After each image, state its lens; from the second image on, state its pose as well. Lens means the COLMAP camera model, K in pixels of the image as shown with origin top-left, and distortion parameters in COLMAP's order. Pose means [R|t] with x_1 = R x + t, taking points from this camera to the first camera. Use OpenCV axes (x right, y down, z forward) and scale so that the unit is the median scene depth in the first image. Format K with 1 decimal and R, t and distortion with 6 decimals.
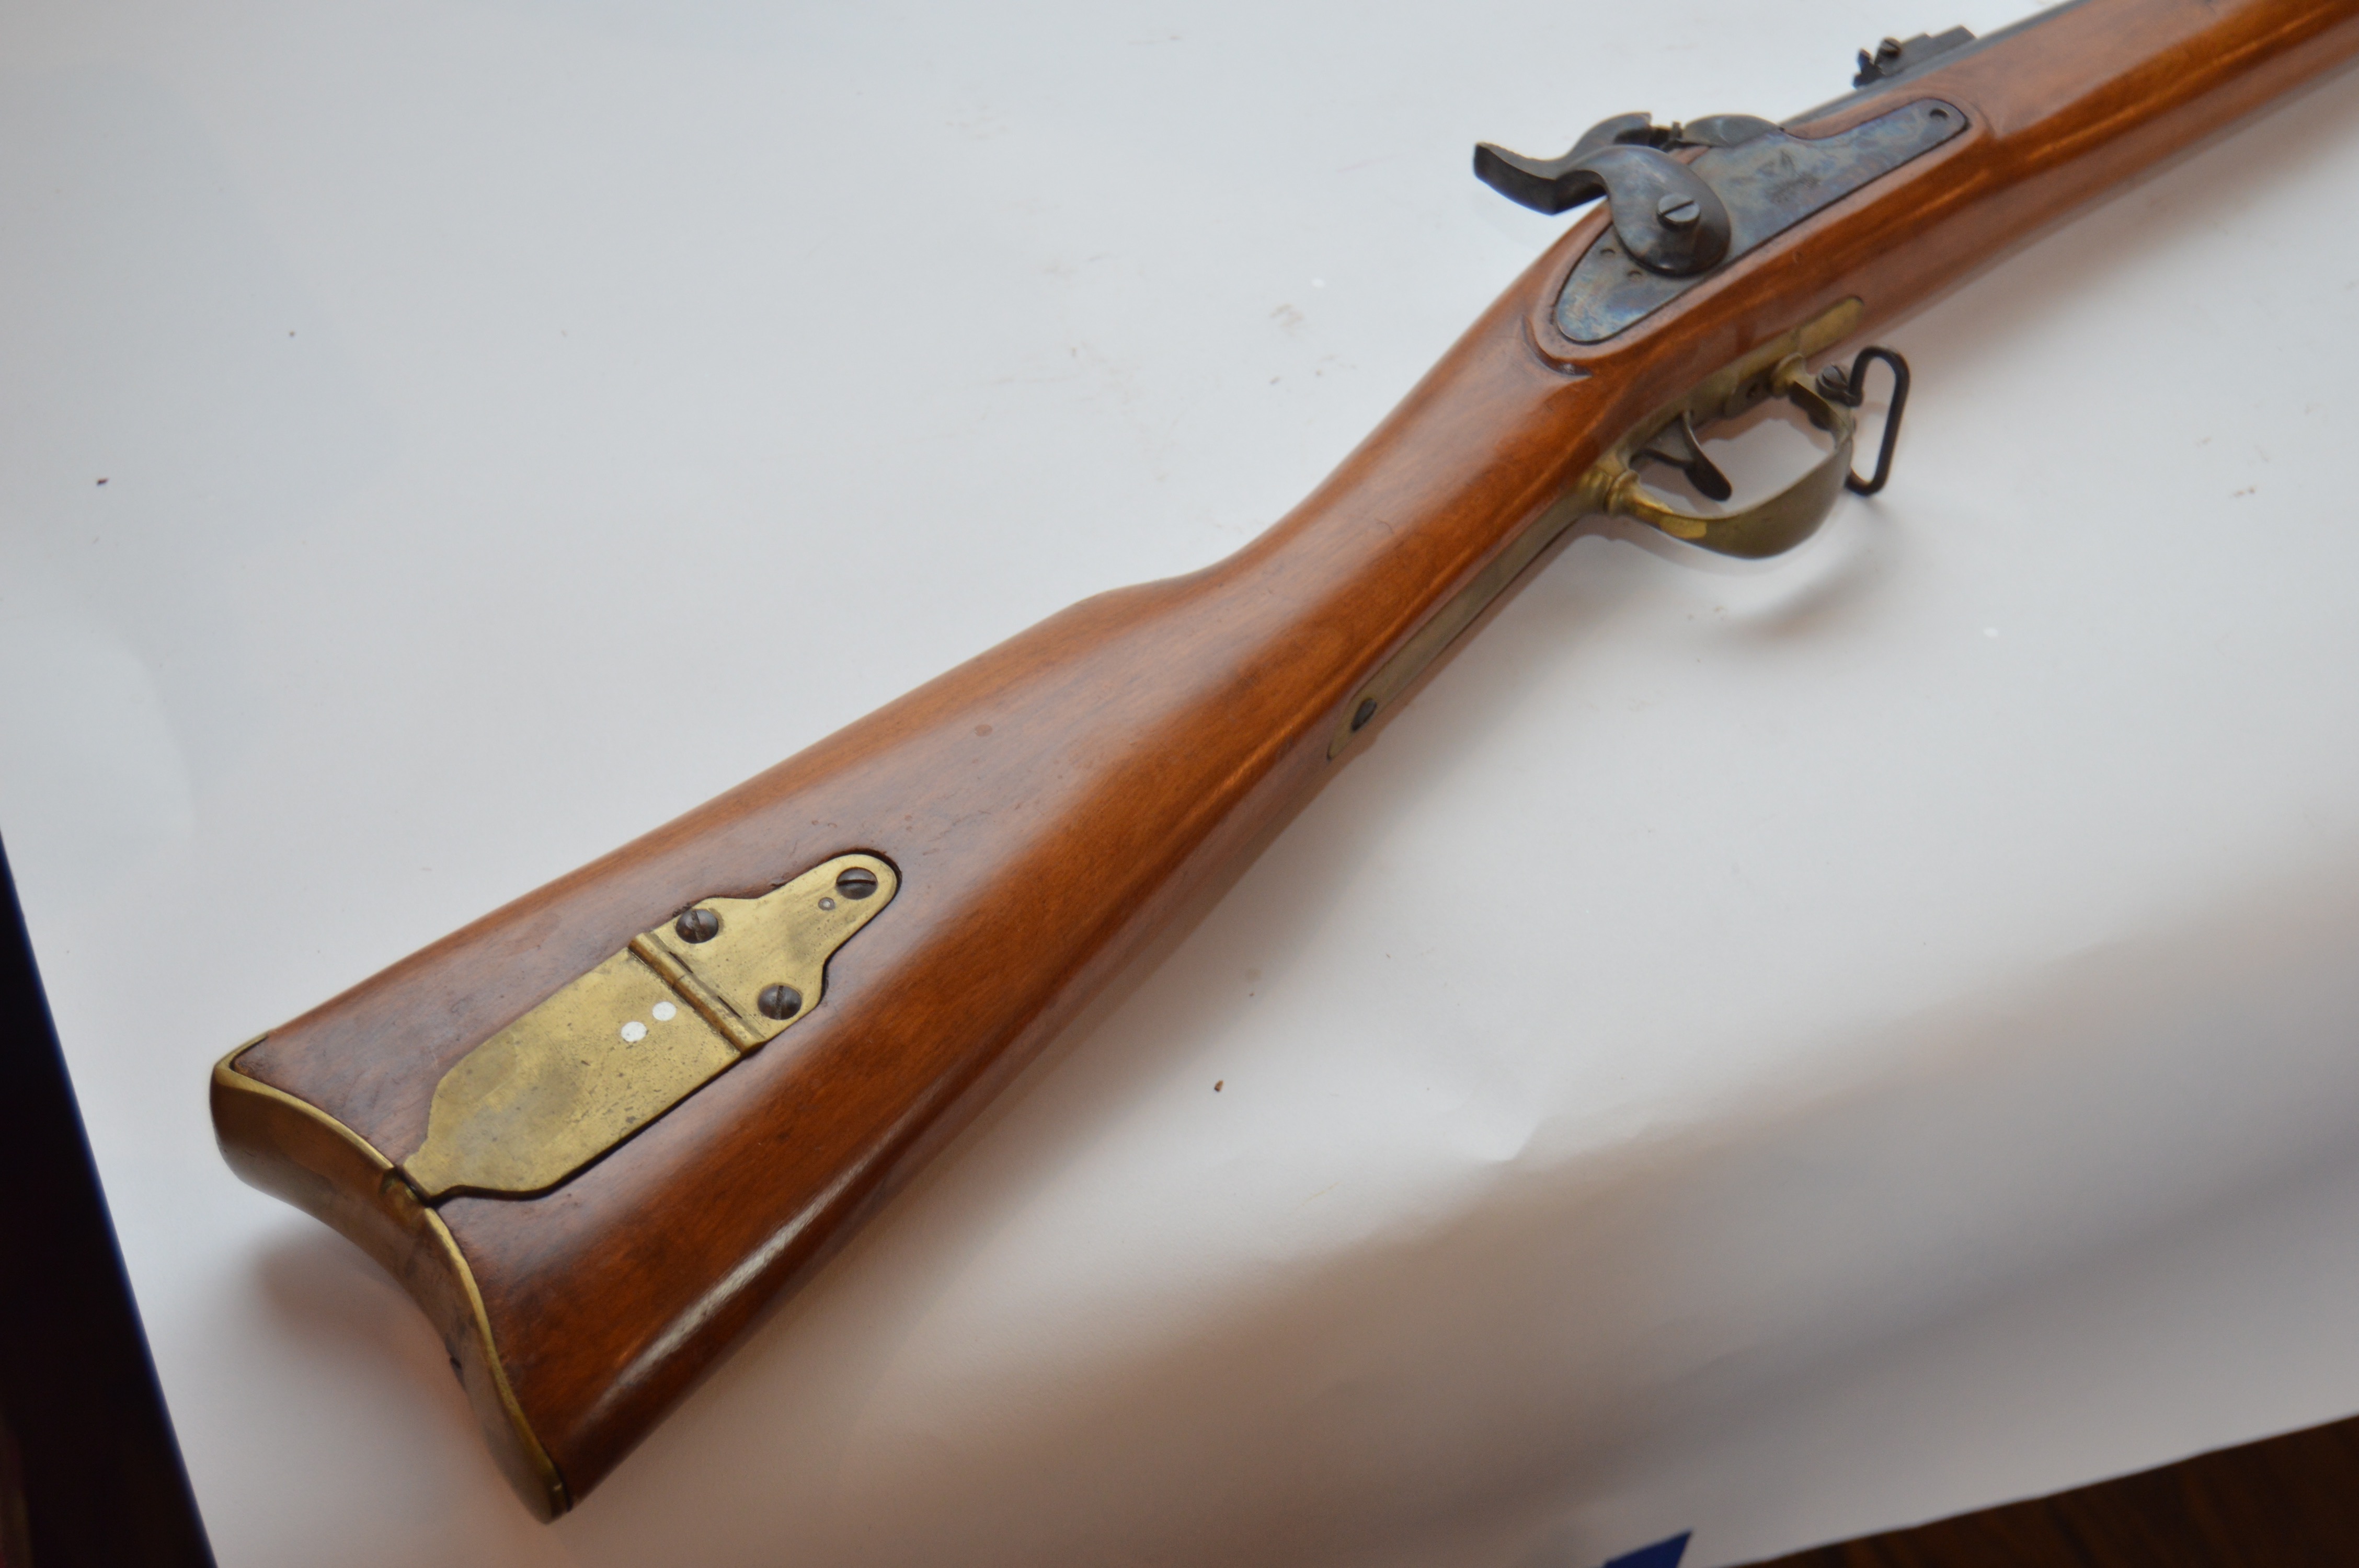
lens RADIAL K [[3514.9, 0, 1176.8], [0, 3514.9, 782.8], [0, 0, 1]] dist [0.051541, 0.000000]
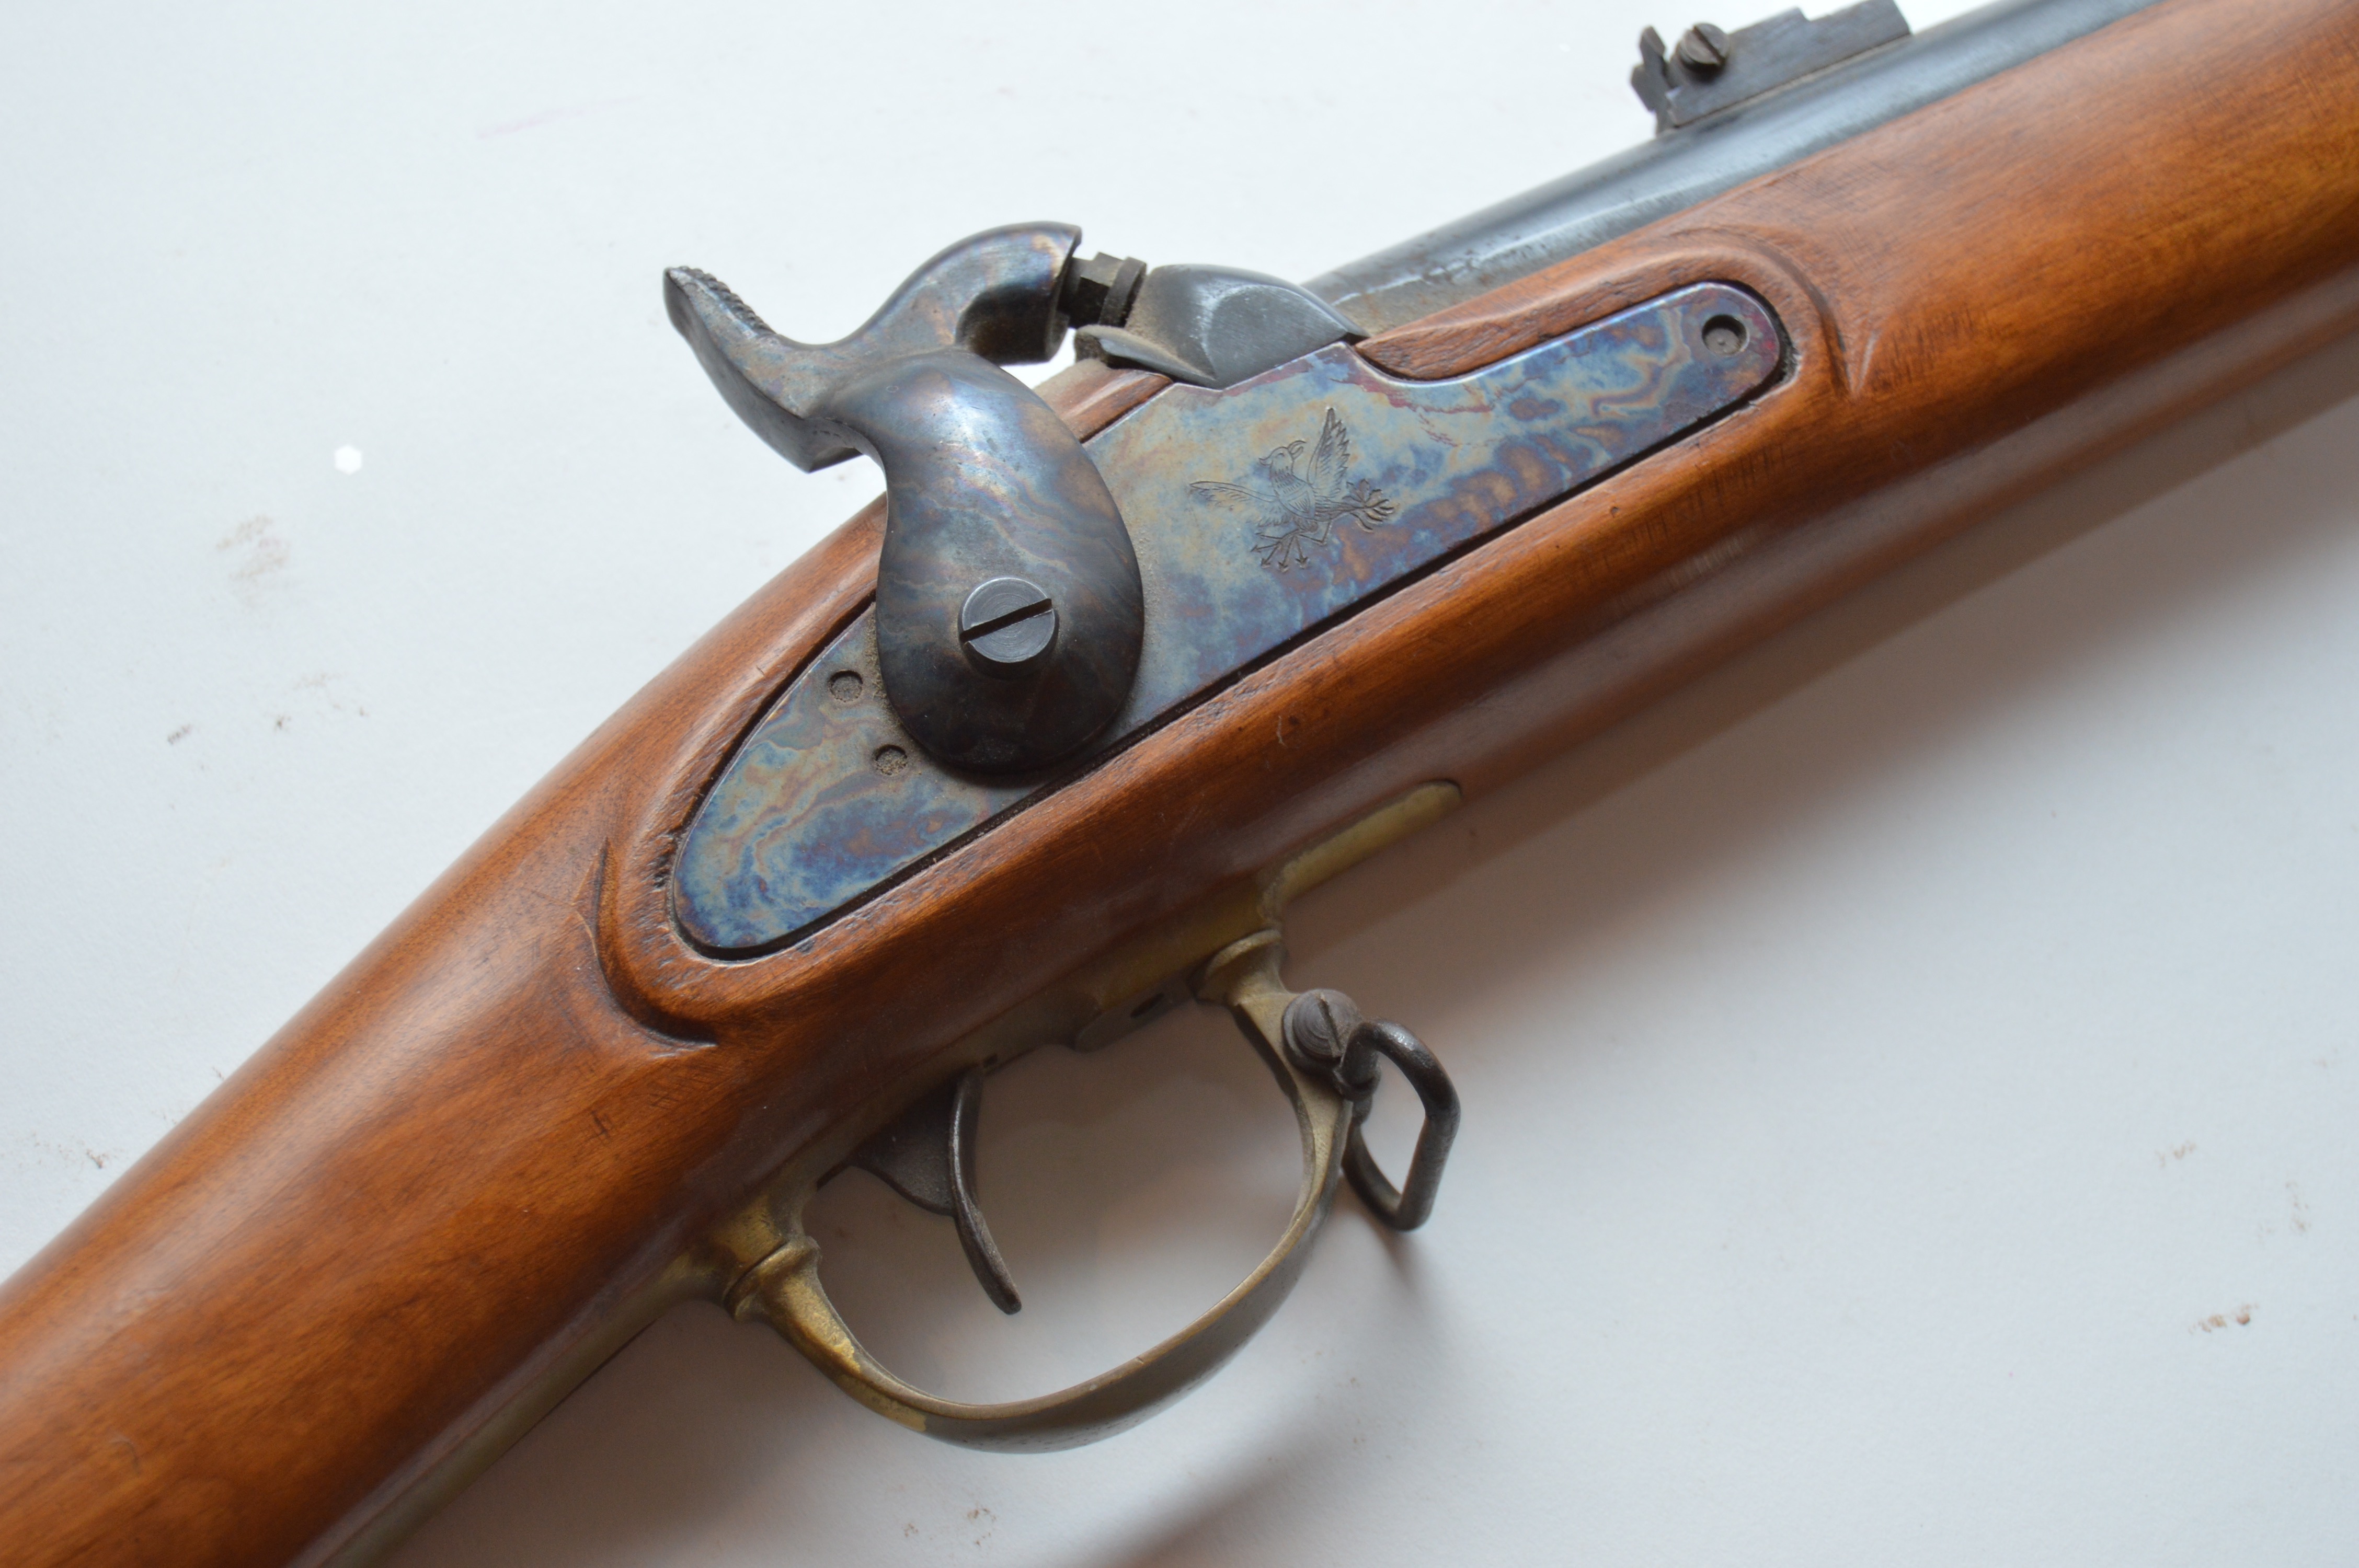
lens RADIAL K [[4648.4, 0, 1181.4], [0, 4648.4, 785.3], [0, 0, 1]] dist [-0.061705, 0.000000]
pose [[0.991567, 0.126274, -0.029144, 0.177537], [-0.112306, 0.949502, 0.292975, -0.303352], [0.064668, -0.287231, 0.955676, 0.444192]]
